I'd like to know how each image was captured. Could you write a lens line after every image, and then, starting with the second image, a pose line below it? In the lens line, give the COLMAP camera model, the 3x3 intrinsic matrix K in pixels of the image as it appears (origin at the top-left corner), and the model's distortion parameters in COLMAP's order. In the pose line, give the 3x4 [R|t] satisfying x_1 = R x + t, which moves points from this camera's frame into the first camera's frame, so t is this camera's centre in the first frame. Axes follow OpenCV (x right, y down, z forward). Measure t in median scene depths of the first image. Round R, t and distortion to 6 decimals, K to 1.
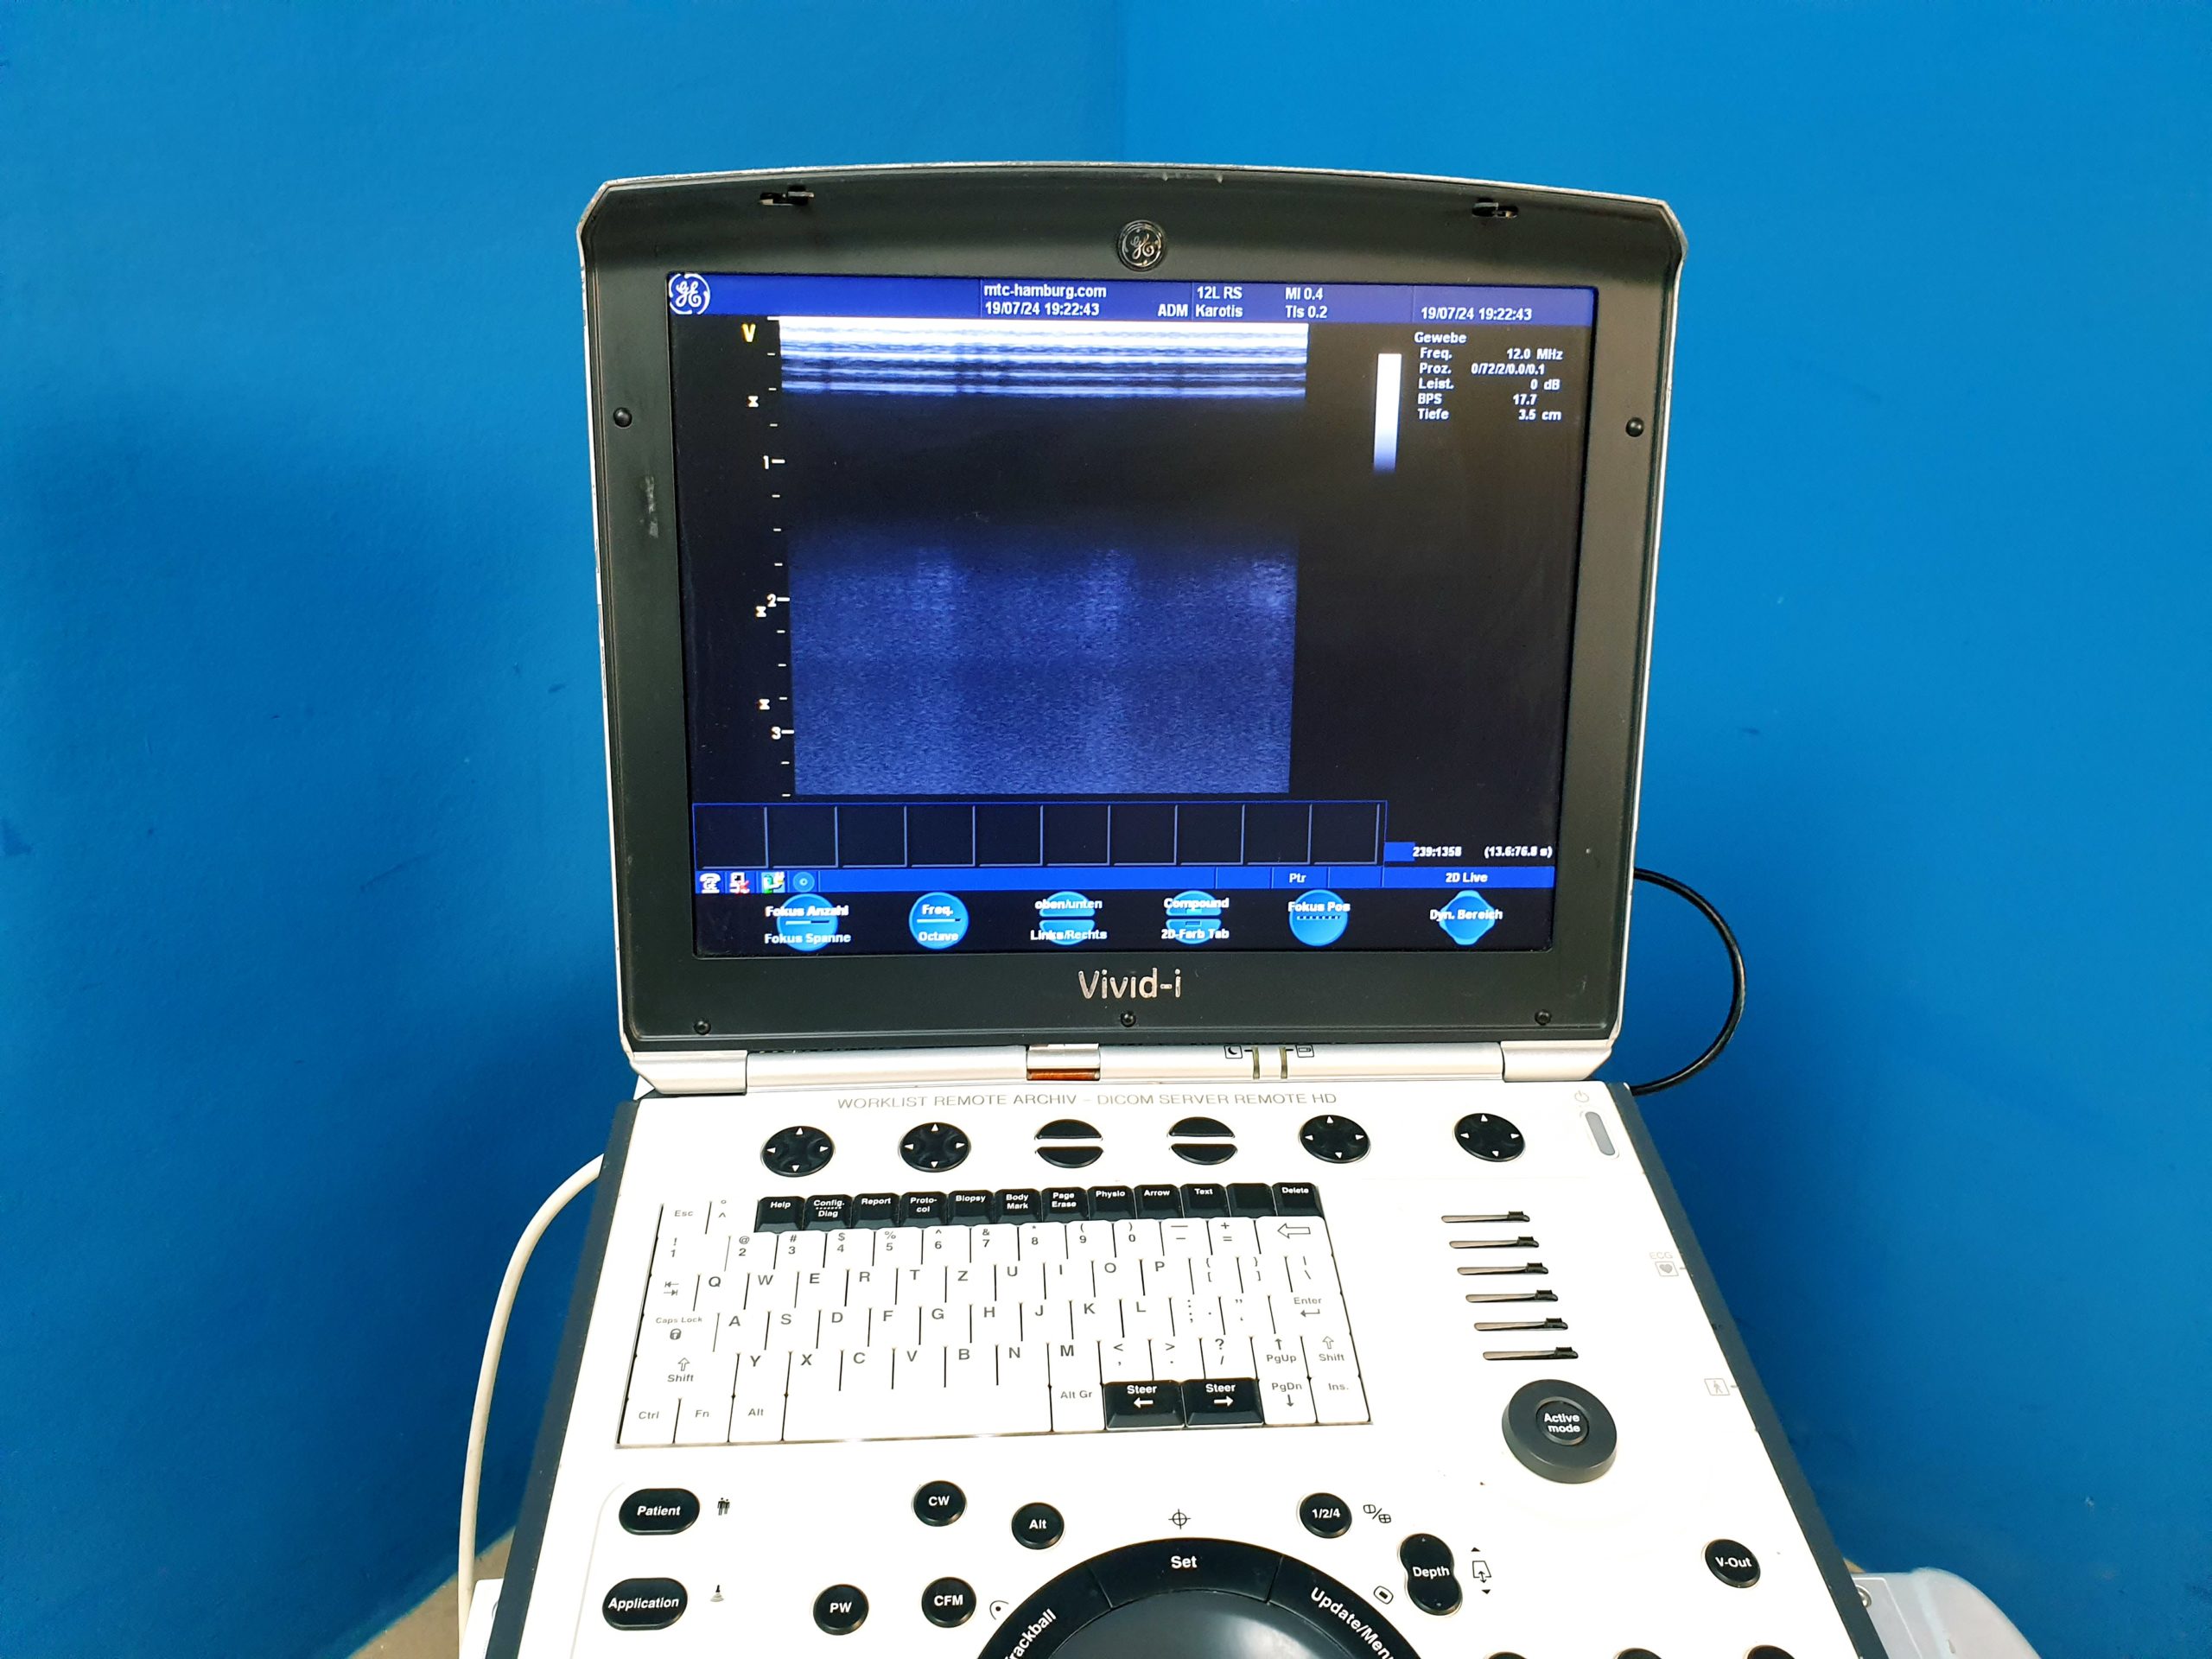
lens RADIAL K [[1651.8, 0, 1076.0], [0, 1651.8, 827.6], [0, 0, 1]] dist [0.120513, -0.333820]
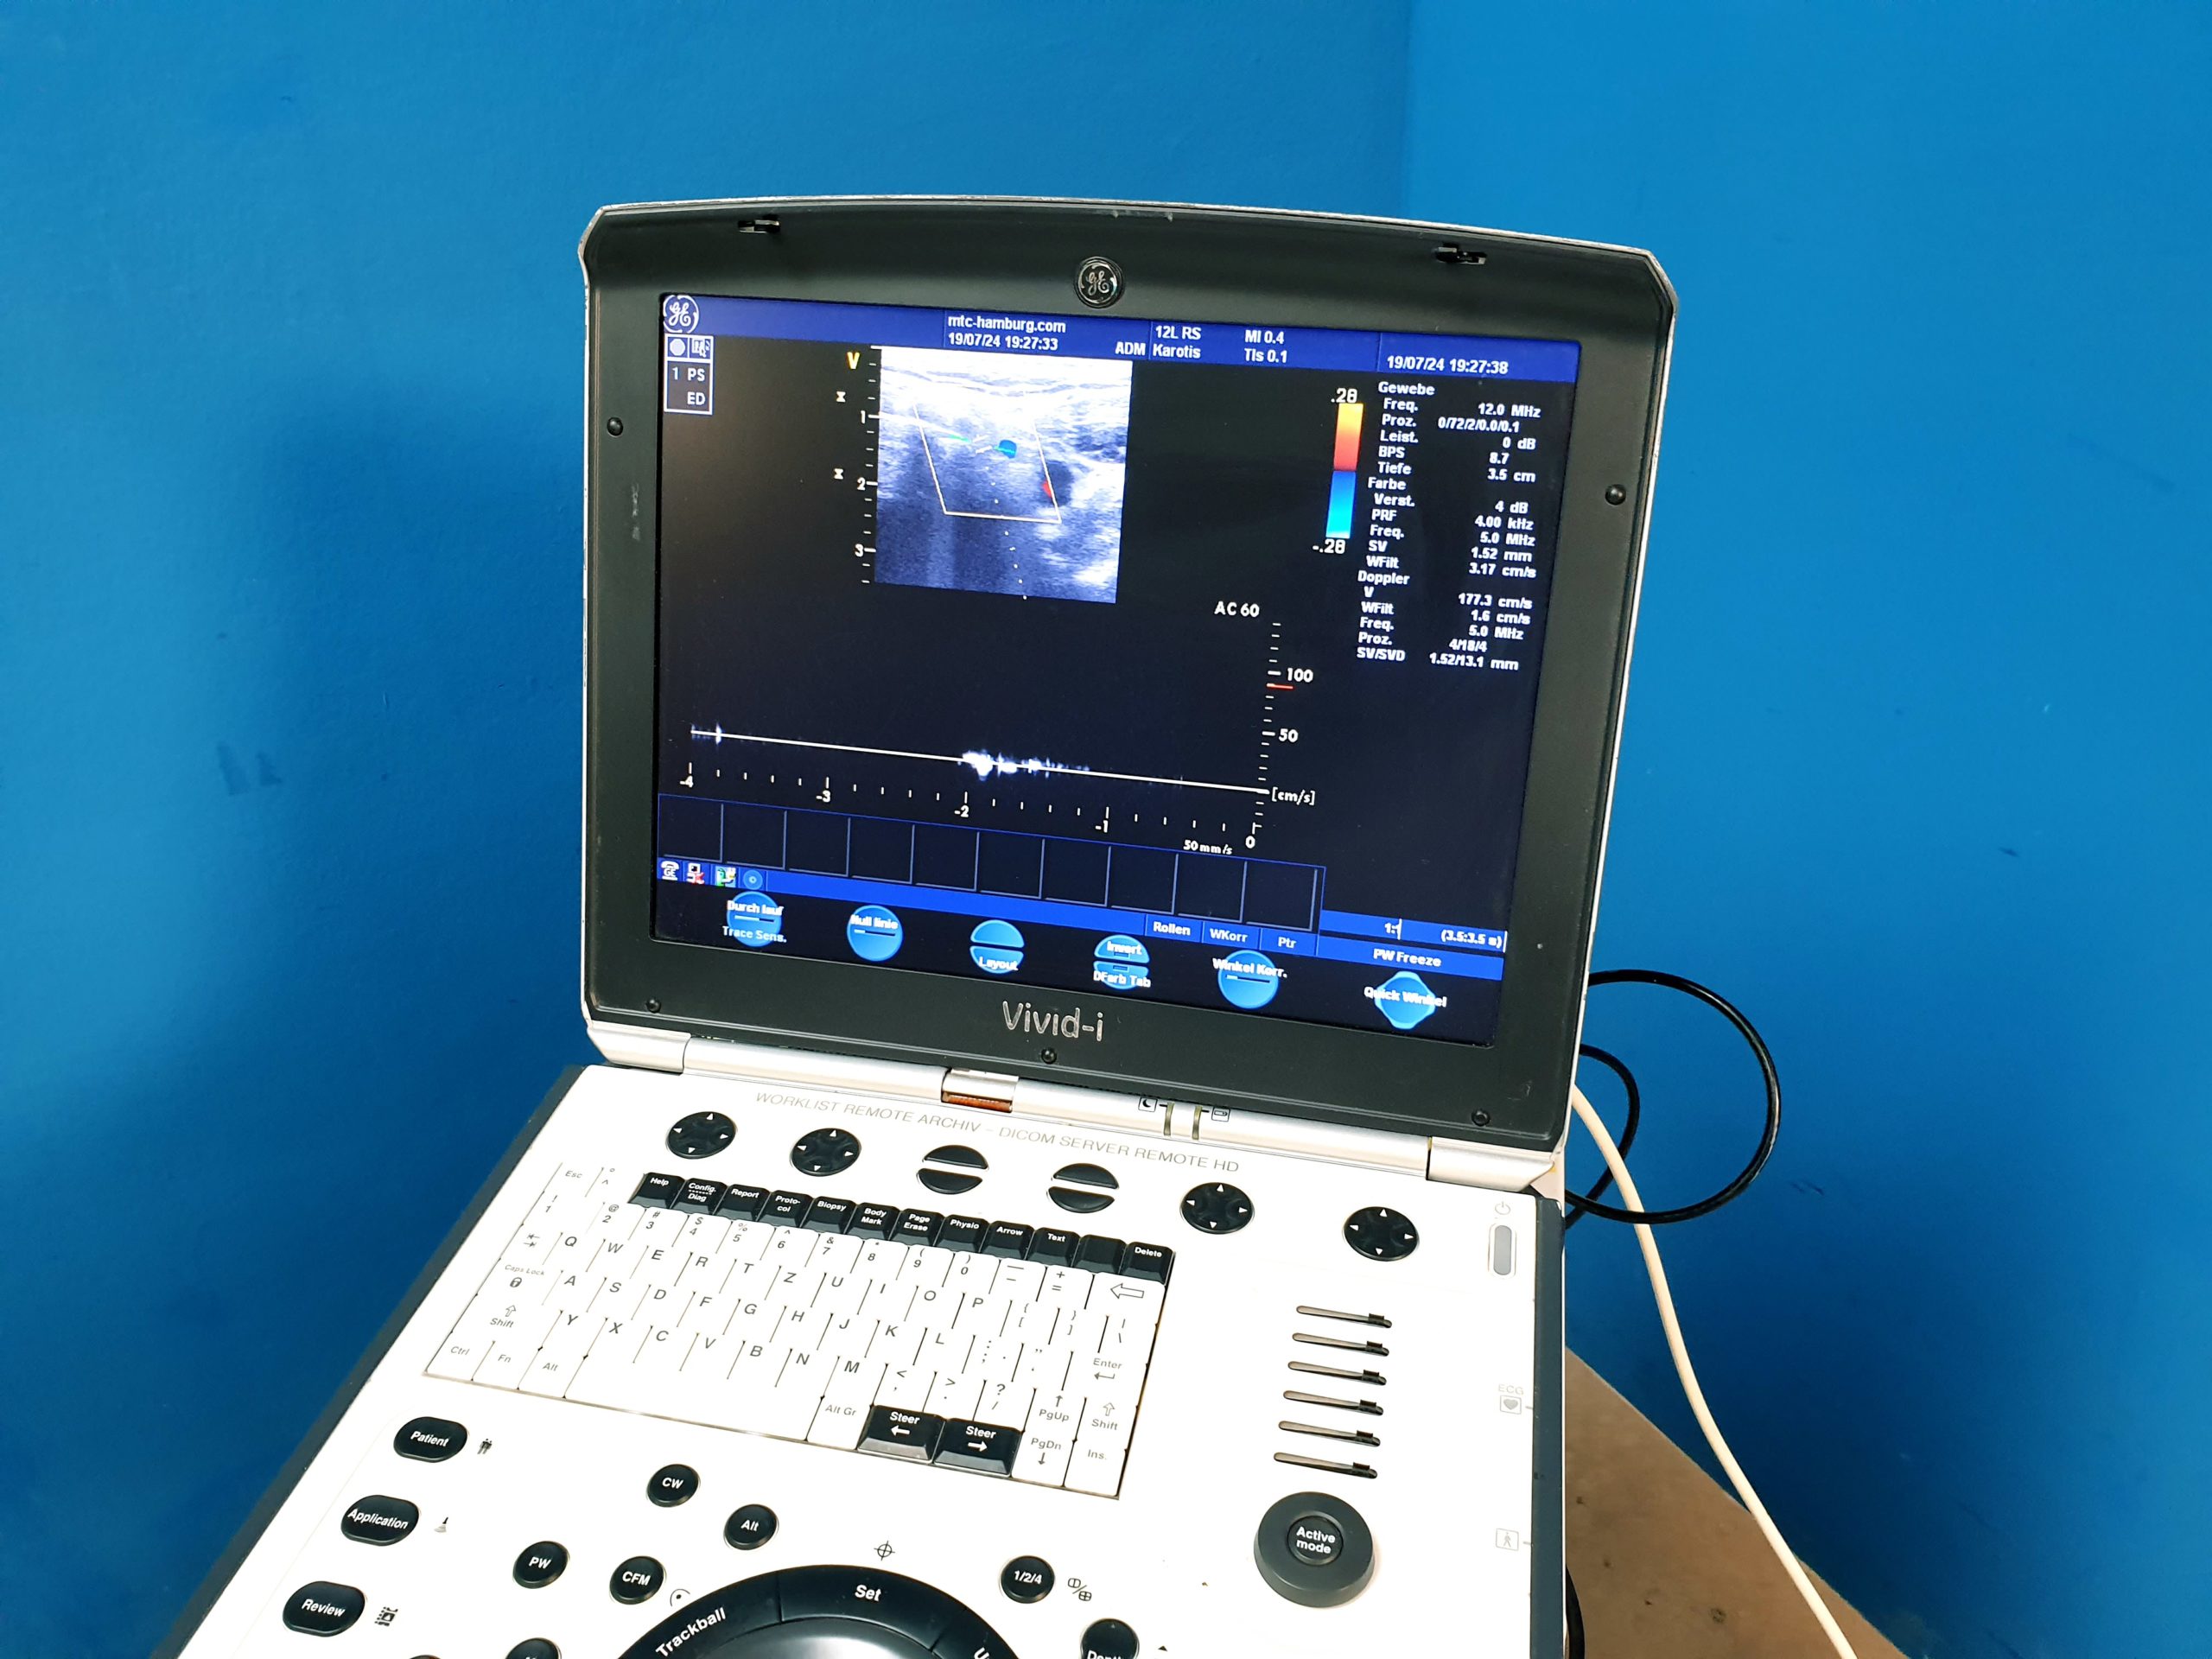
lens RADIAL K [[1659.1, 0, 1097.0], [0, 1659.1, 840.7], [0, 0, 1]] dist [0.138622, -0.376410]
pose [[0.963517, 0.111479, -0.243326, 0.310789], [-0.114567, 0.993414, 0.001471, -0.018863], [0.241888, 0.026460, 0.969943, 0.037299]]
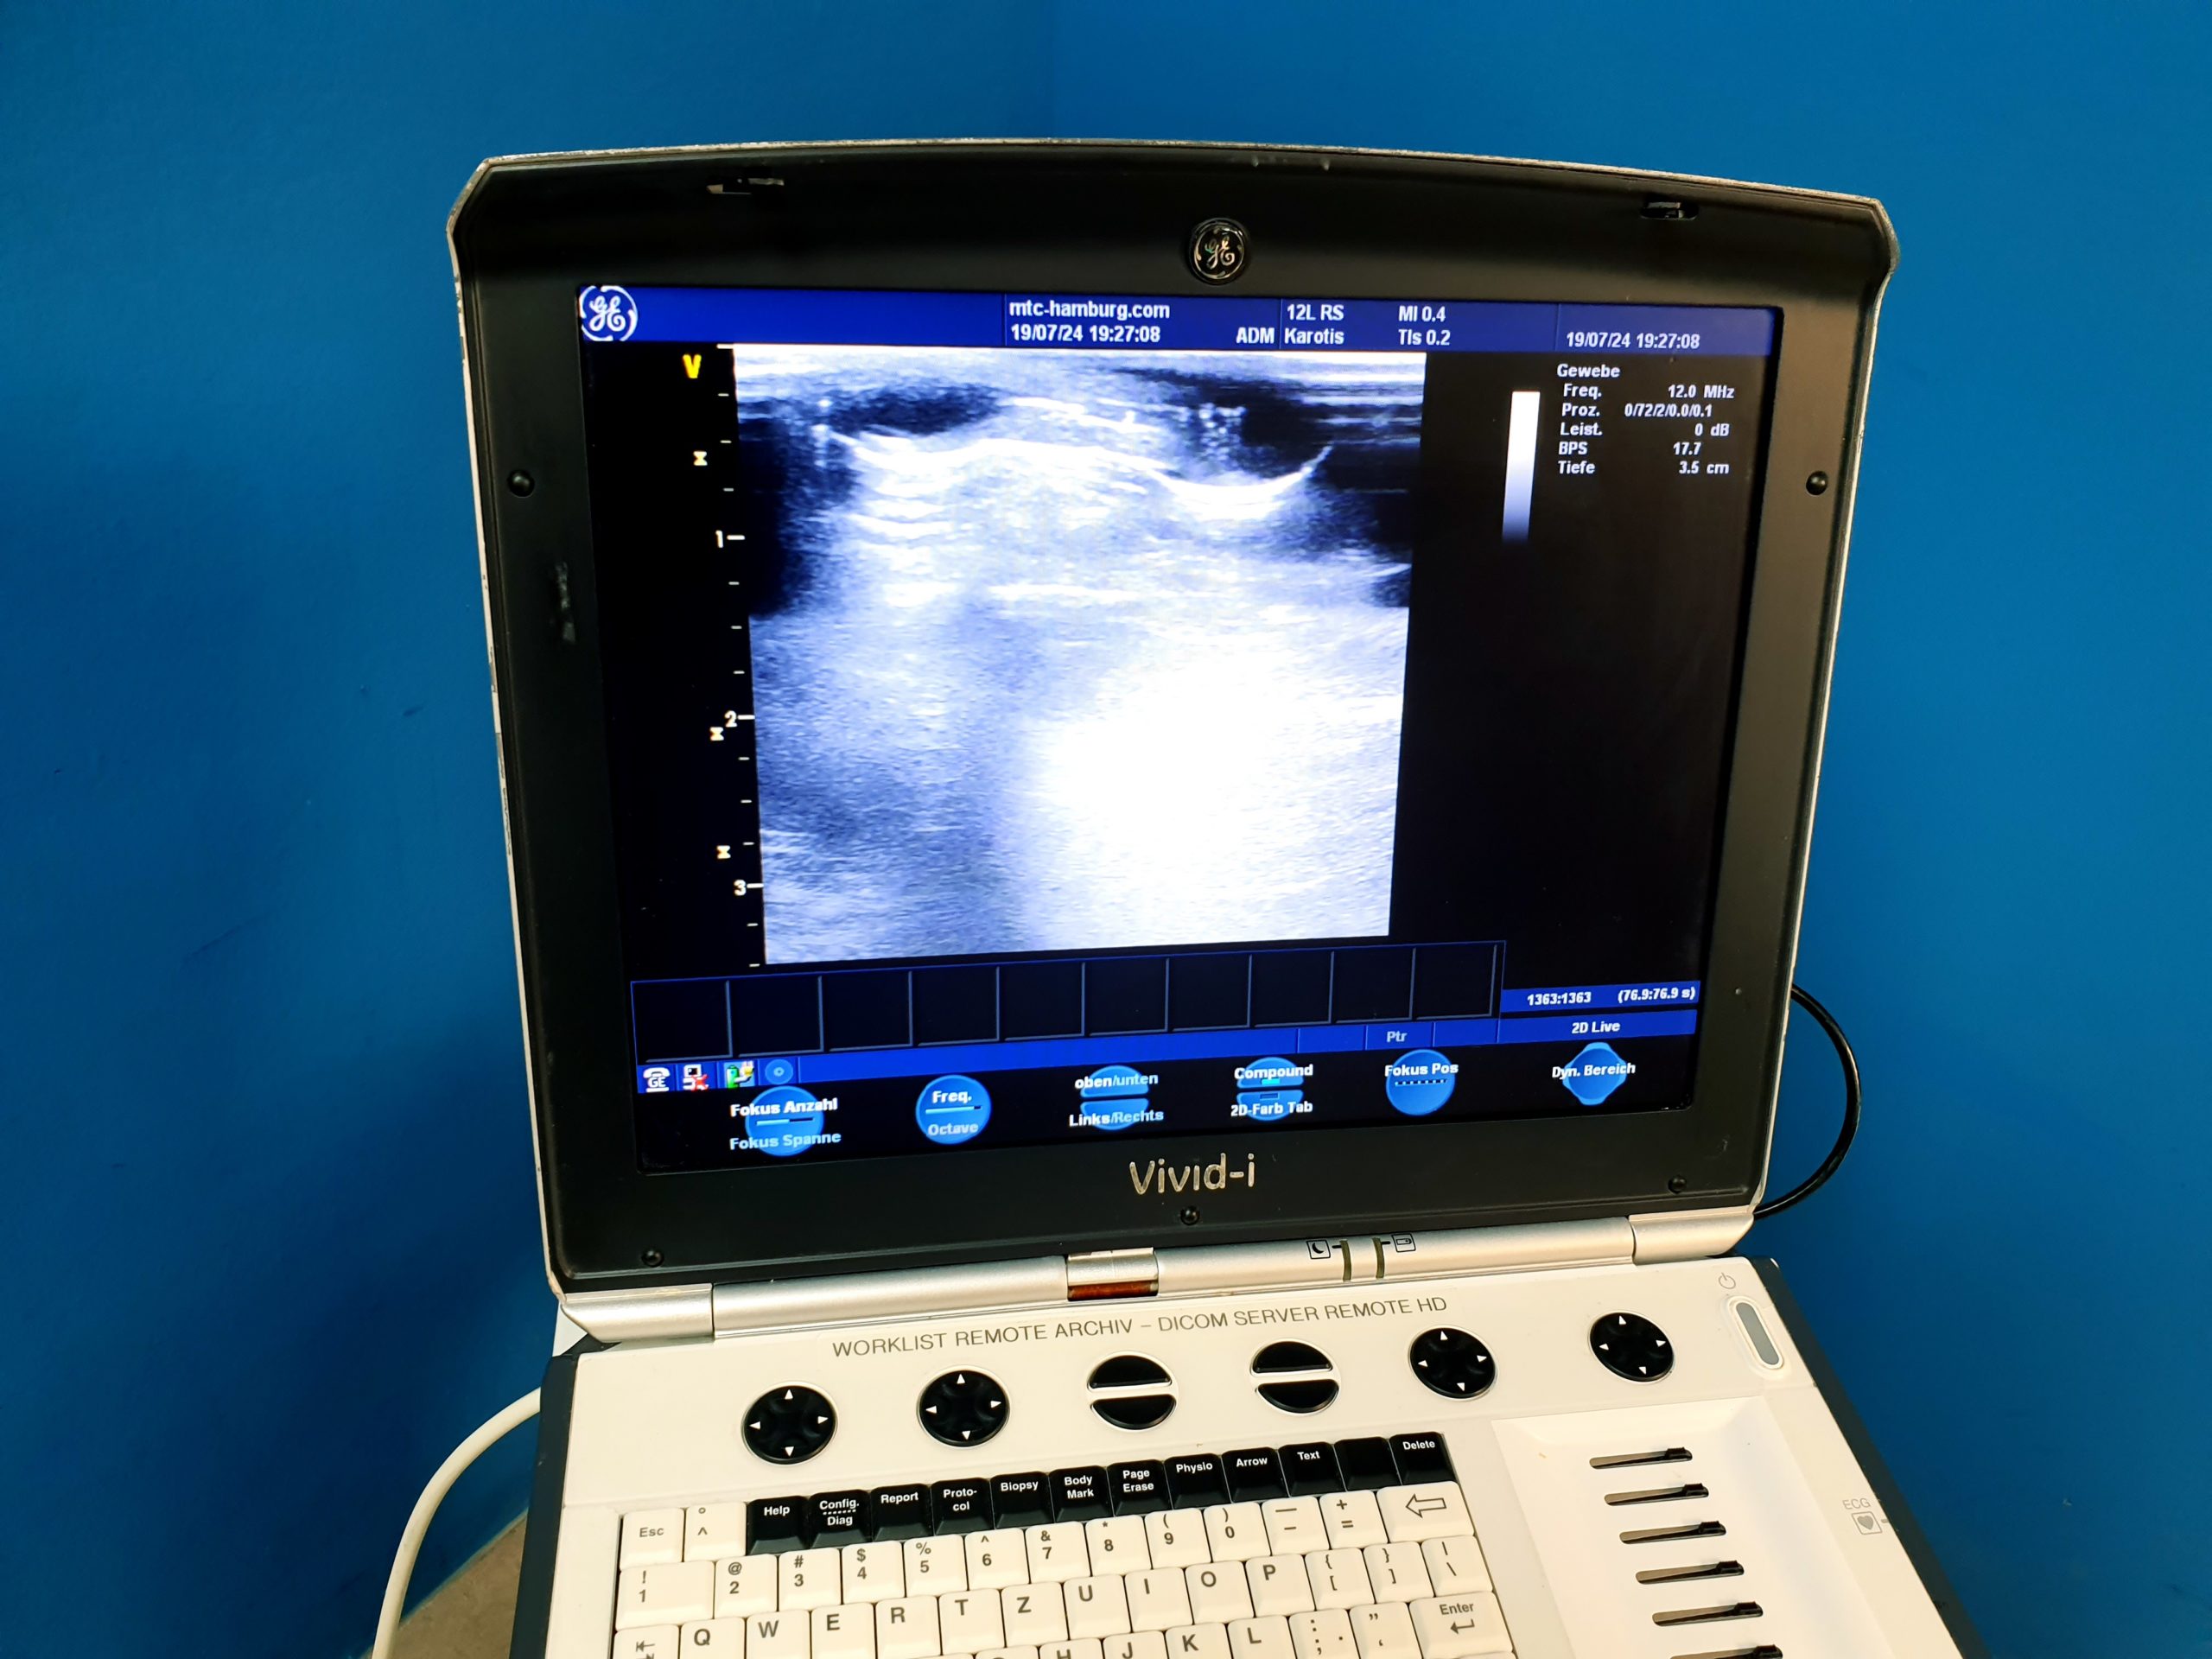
lens RADIAL K [[1686.9, 0, 1117.0], [0, 1686.9, 859.5], [0, 0, 1]] dist [0.009175, -0.003154]
pose [[0.994461, -0.026462, 0.101717, -0.089136], [0.018623, 0.996837, 0.077255, -0.130580], [-0.103440, -0.074933, 0.991809, 0.218679]]
